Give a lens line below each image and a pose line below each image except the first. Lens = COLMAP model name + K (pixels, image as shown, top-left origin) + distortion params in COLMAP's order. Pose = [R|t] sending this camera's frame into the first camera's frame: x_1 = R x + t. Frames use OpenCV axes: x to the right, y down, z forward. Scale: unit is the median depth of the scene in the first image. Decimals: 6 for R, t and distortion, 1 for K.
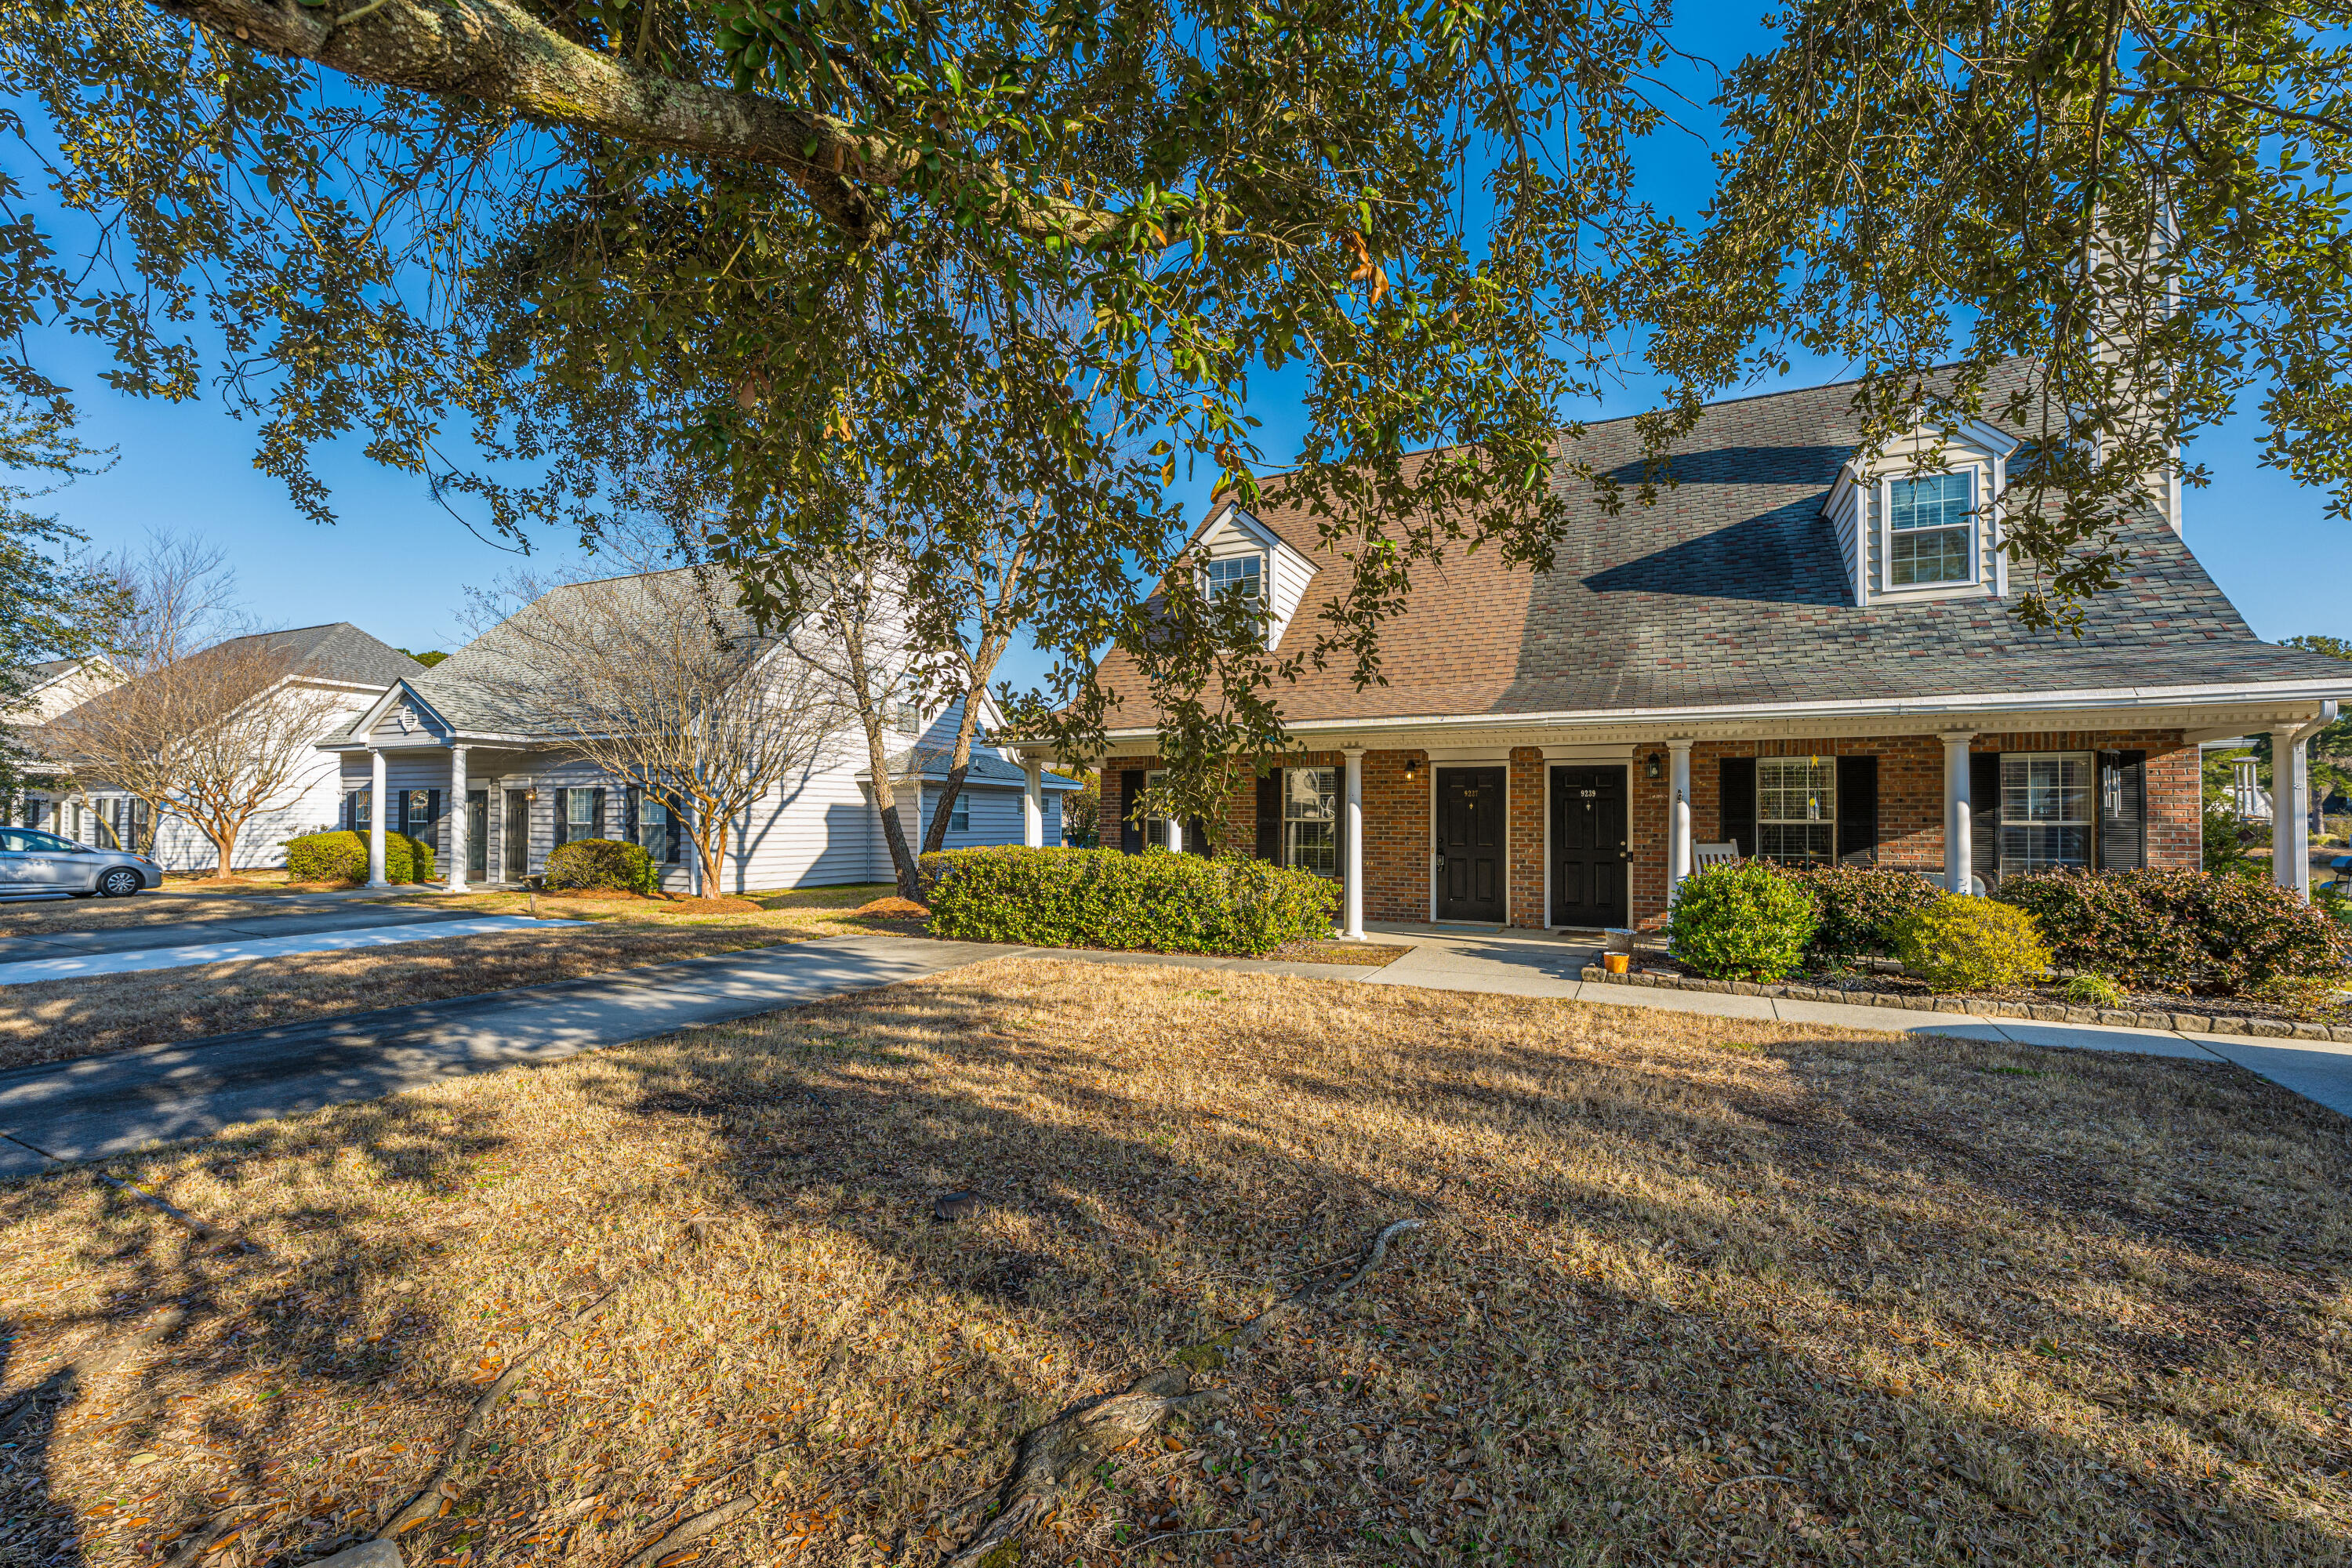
lens RADIAL K [[952.9, 0, 1148.7], [0, 952.9, 811.2], [0, 0, 1]] dist [0.000454, -0.000235]
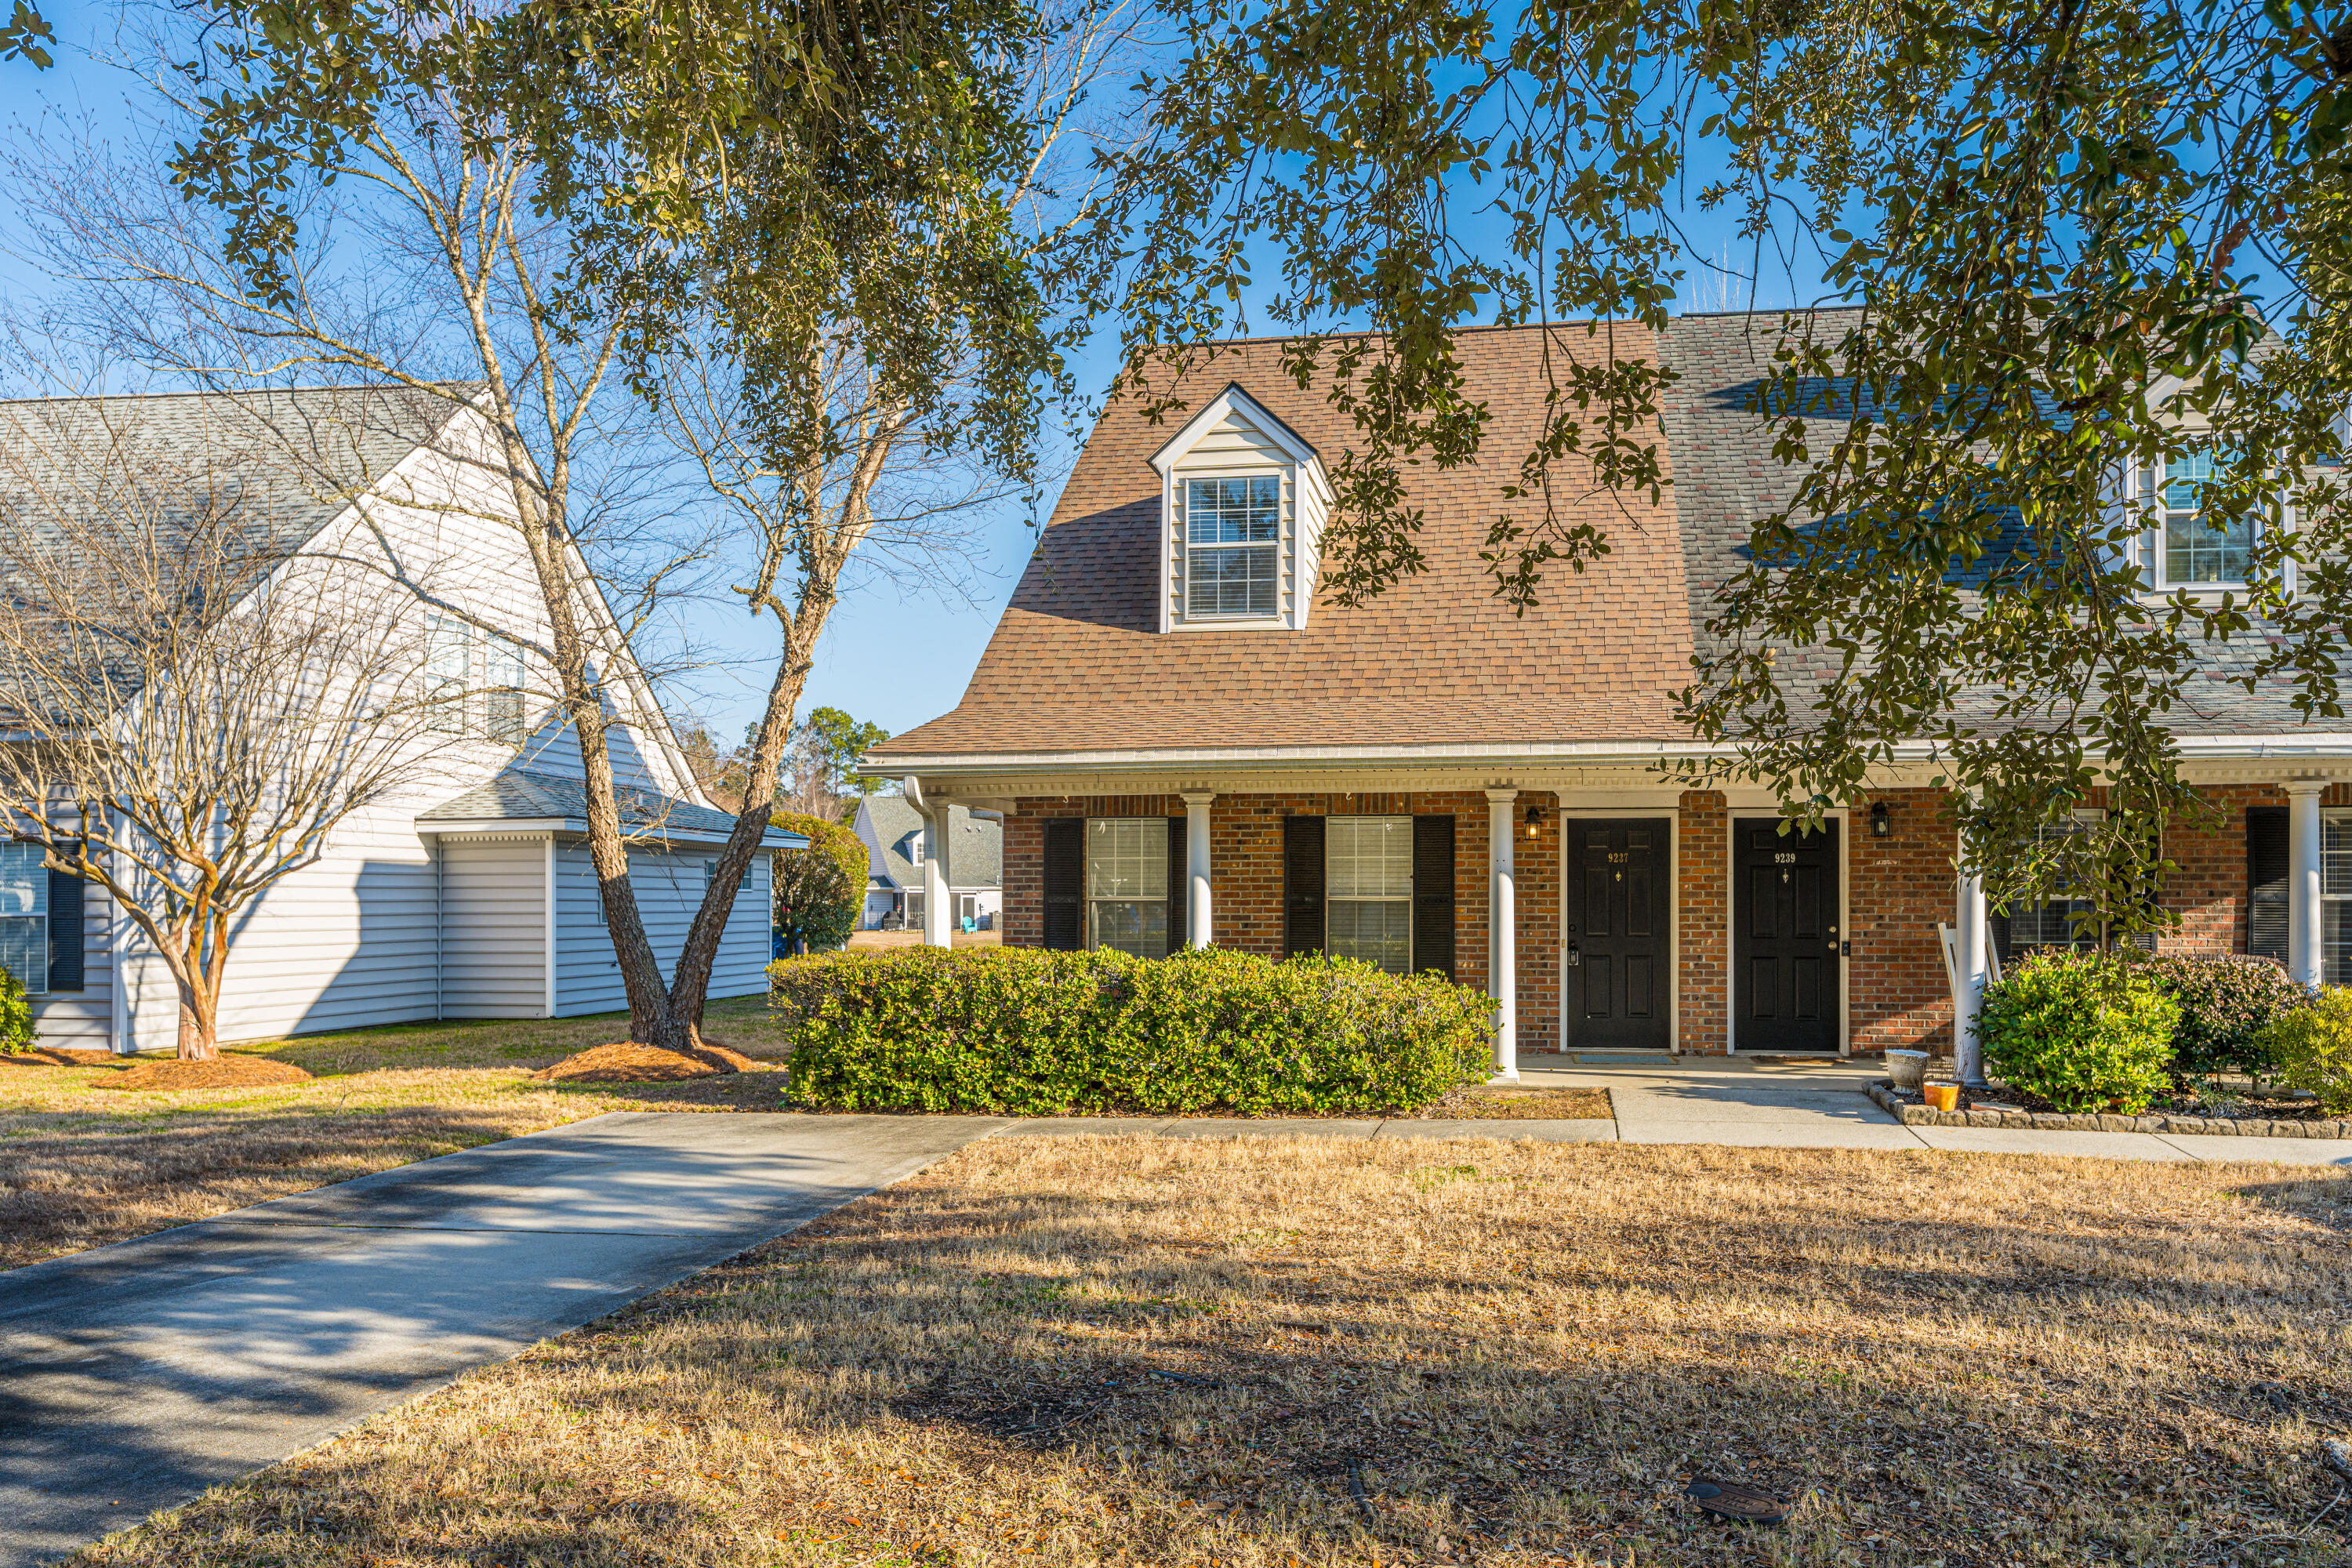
lens RADIAL K [[1575.6, 0, 1293.8], [0, 1575.6, 882.0], [0, 0, 1]] dist [0.005667, -0.002808]
pose [[0.951722, -0.001708, 0.306956, -0.266351], [0.002618, 0.999993, -0.002553, 0.000499], [-0.306949, 0.003233, 0.951720, 0.023487]]
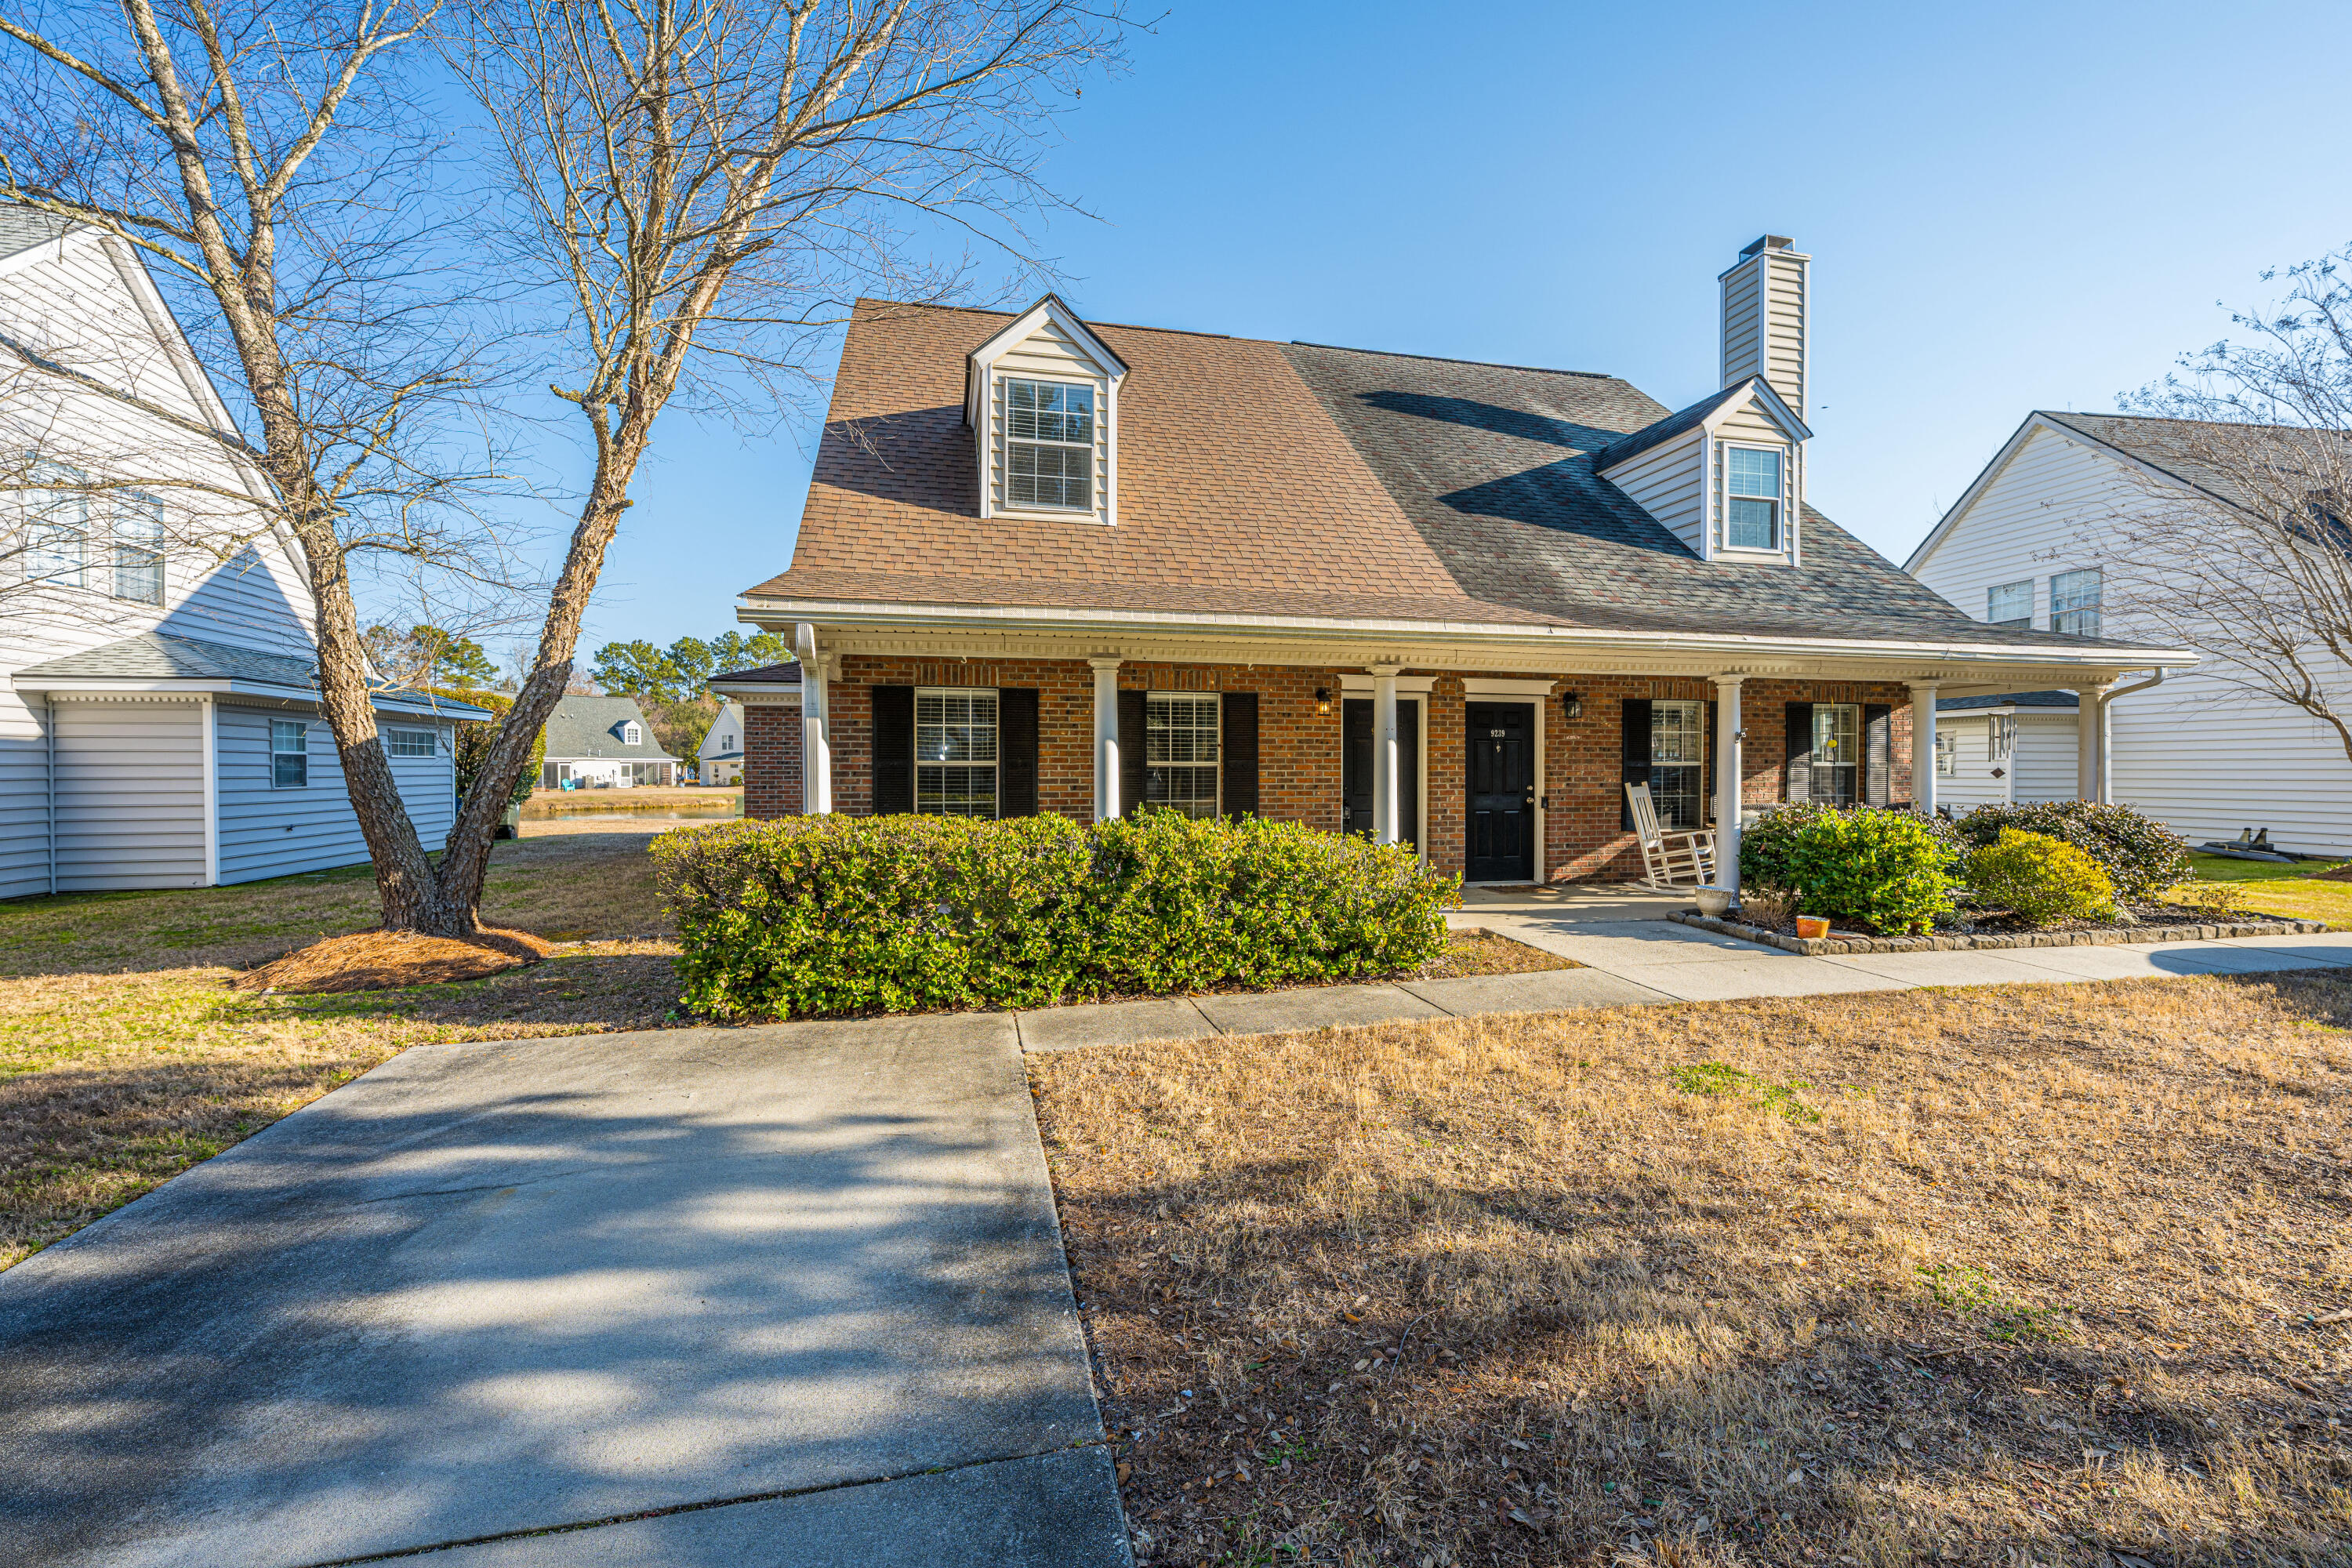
lens RADIAL K [[952.9, 0, 1209.3], [0, 952.9, 779.3], [0, 0, 1]] dist [0.000454, -0.000235]
pose [[0.761035, -0.012268, 0.648594, -0.383487], [-0.002278, 0.999764, 0.021584, 0.006550], [-0.648706, -0.017904, 0.760828, 0.570554]]
